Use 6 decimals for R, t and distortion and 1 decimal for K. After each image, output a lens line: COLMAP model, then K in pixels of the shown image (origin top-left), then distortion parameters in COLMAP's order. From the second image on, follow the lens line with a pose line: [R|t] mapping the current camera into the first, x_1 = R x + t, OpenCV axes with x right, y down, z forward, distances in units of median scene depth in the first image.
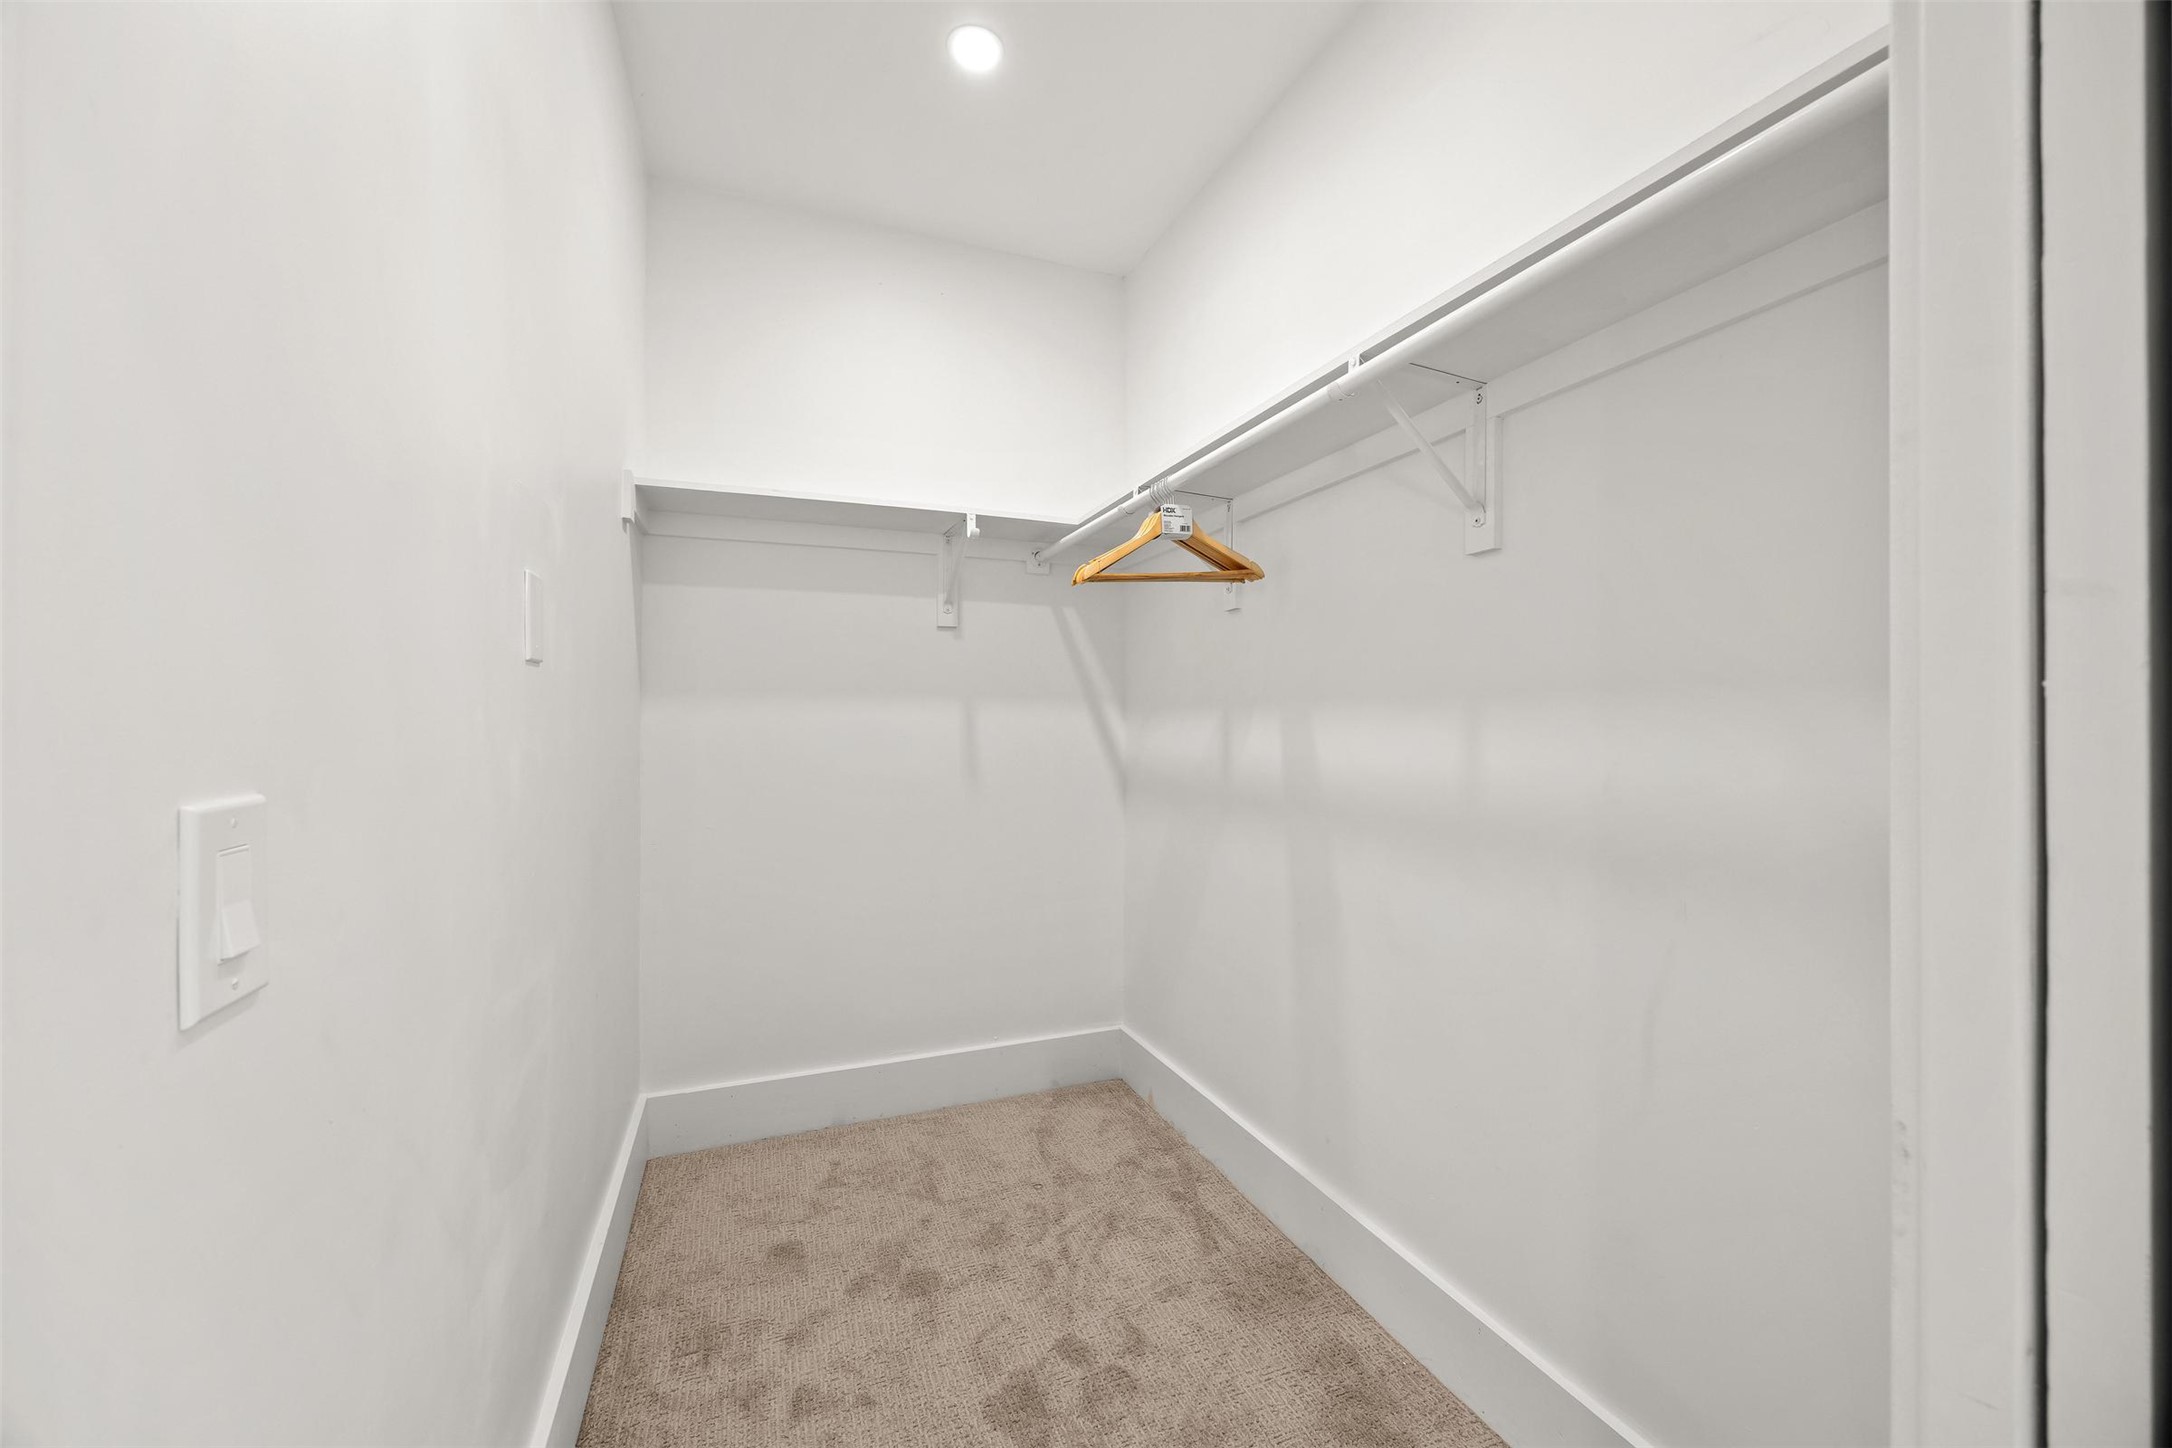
lens RADIAL K [[828.4, 0, 1081.6], [0, 828.4, 718.8], [0, 0, 1]] dist [-0.005813, 0.000888]
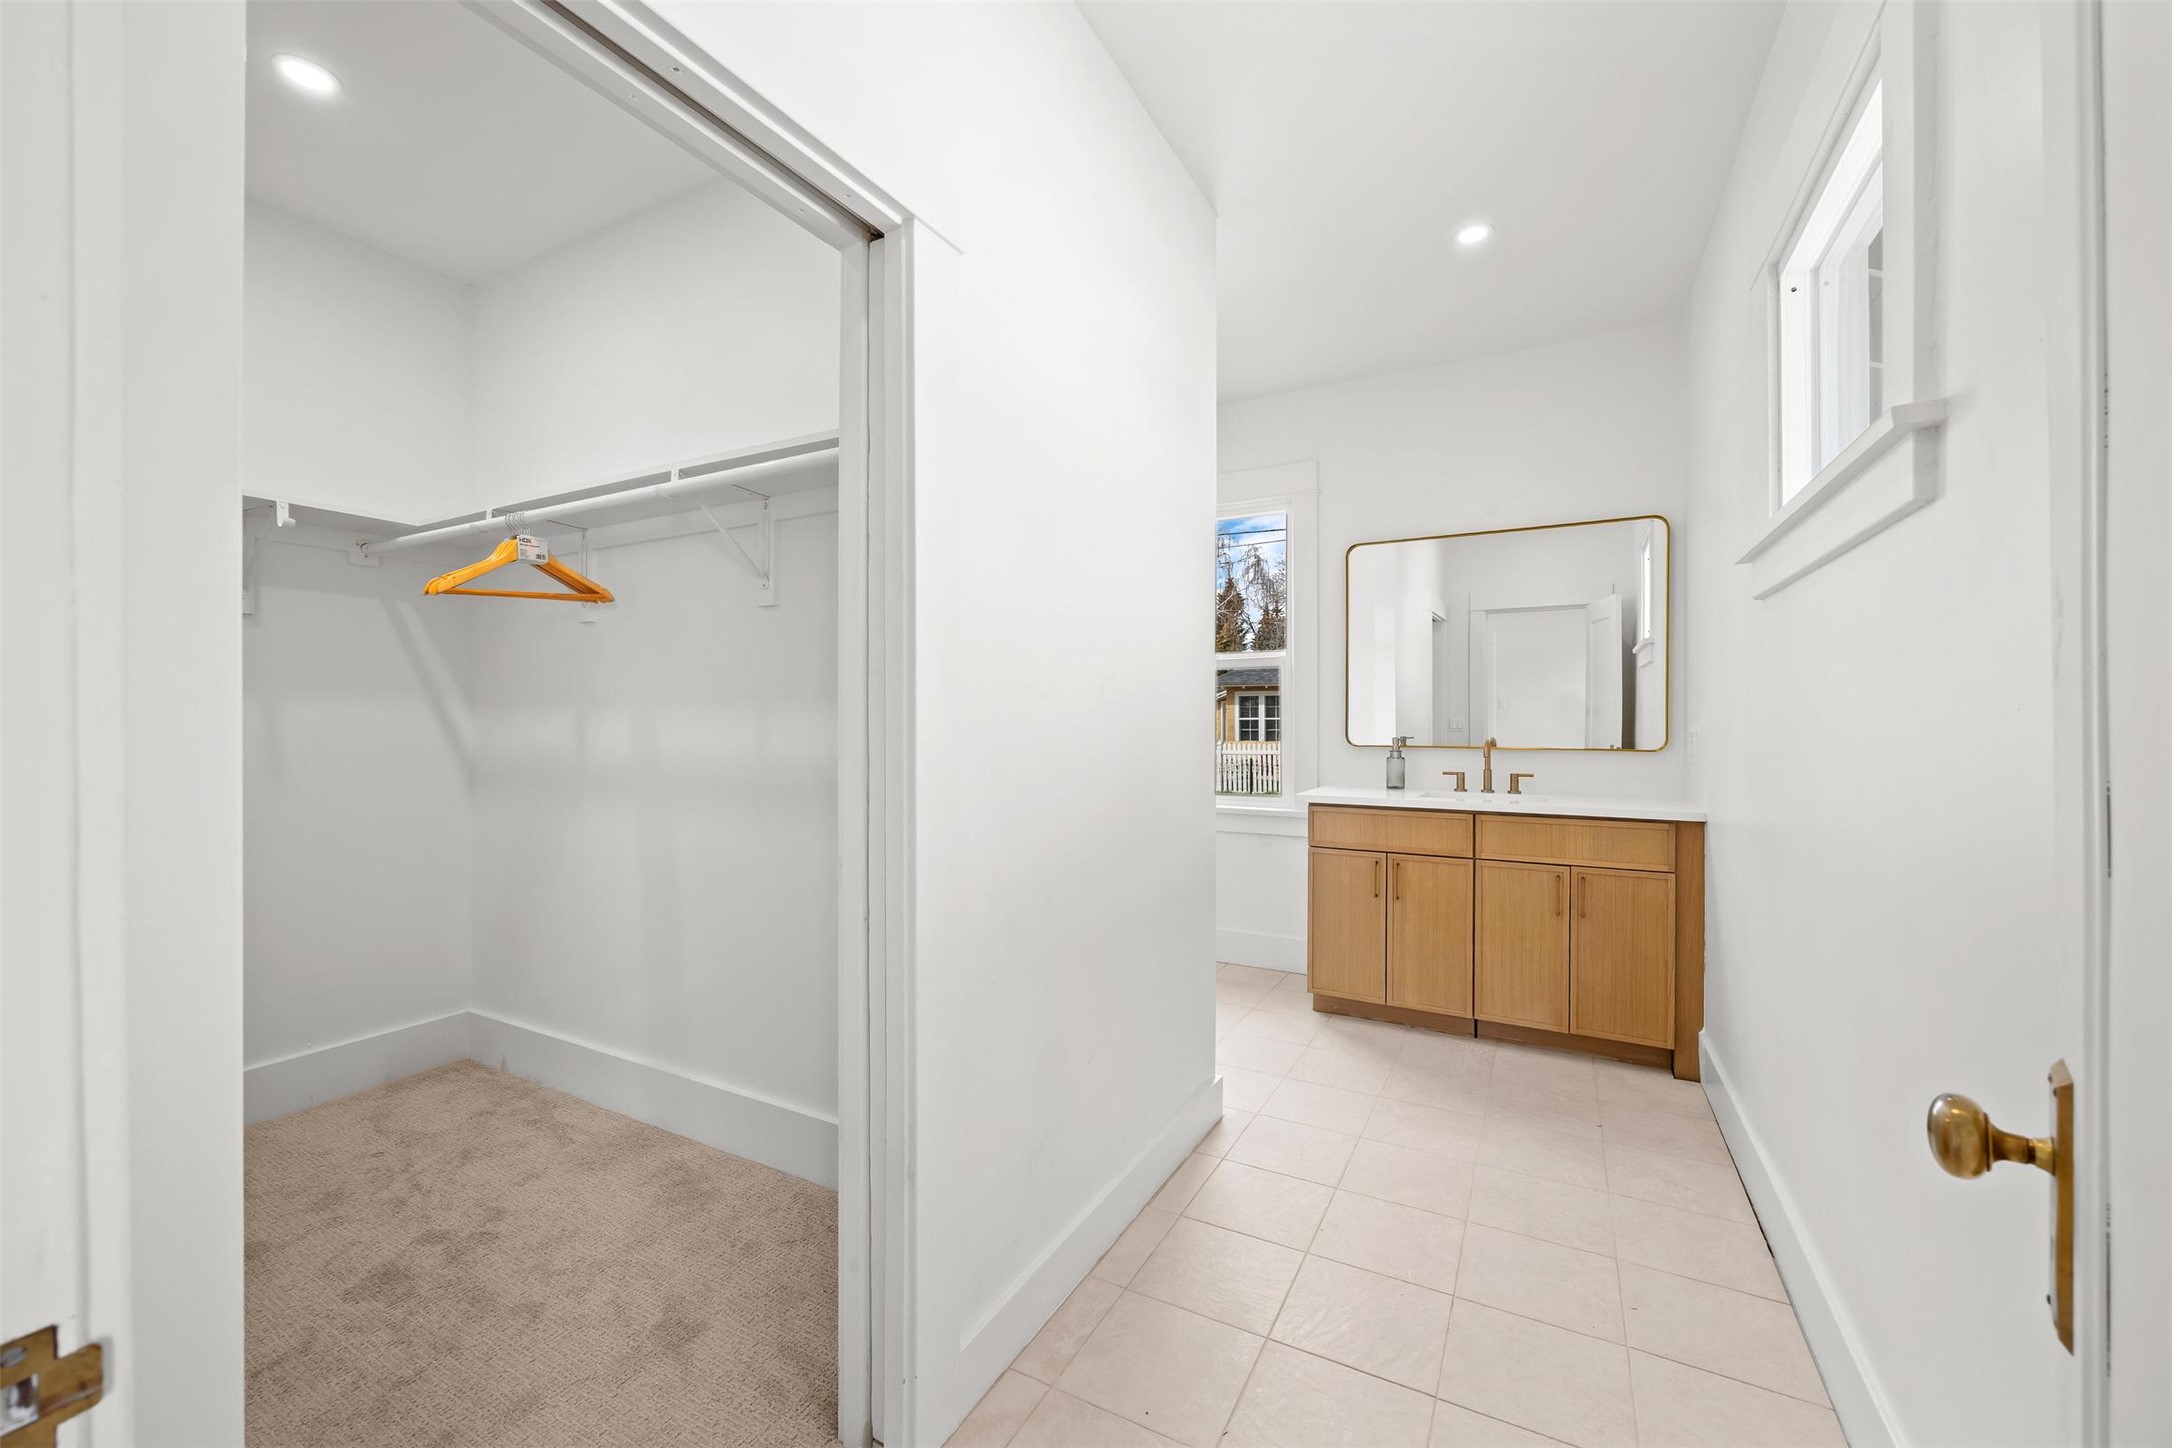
lens RADIAL K [[850.0, 0, 1081.9], [0, 850.0, 716.7], [0, 0, 1]] dist [-0.001201, 0.000542]
pose [[0.769105, -0.001457, 0.639121, -0.059908], [-0.002104, 0.999986, 0.004811, -0.002989], [-0.639120, -0.005045, 0.769091, -0.454354]]
